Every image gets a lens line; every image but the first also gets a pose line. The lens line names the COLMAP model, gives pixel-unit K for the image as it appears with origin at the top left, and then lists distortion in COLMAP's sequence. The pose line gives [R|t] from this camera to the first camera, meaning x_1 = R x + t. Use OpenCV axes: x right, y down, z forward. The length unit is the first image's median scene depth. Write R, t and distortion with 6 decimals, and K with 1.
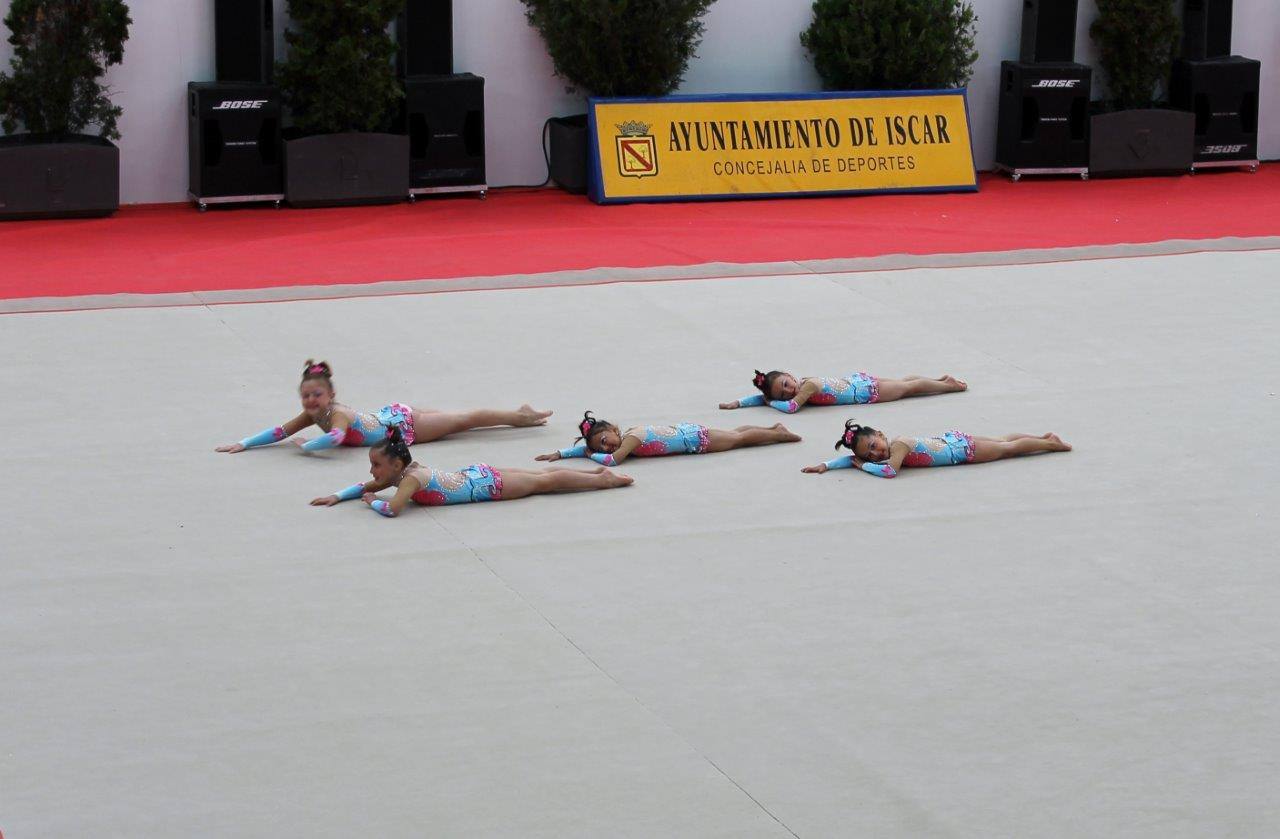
lens RADIAL K [[3454.8, 0, 861.4], [0, 3454.8, 420.7], [0, 0, 1]] dist [0.046628, 0.342849]
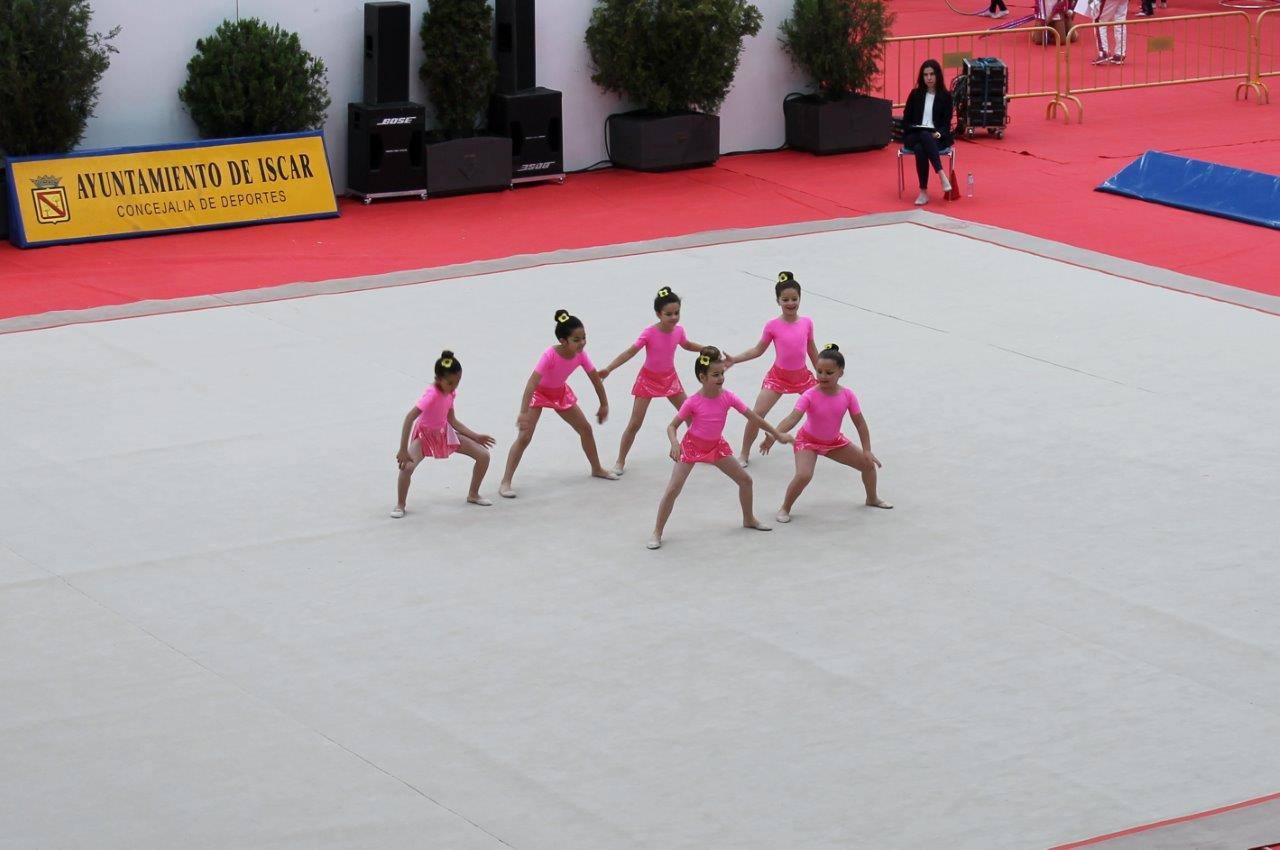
lens RADIAL K [[3282.9, 0, 733.1], [0, 3282.9, 421.7], [0, 0, 1]] dist [-0.024892, 0.963245]
pose [[0.978076, -0.067108, 0.197141, -0.061720], [0.061335, 0.997495, 0.035252, -0.027625], [-0.199013, -0.022387, 0.979741, -0.136772]]
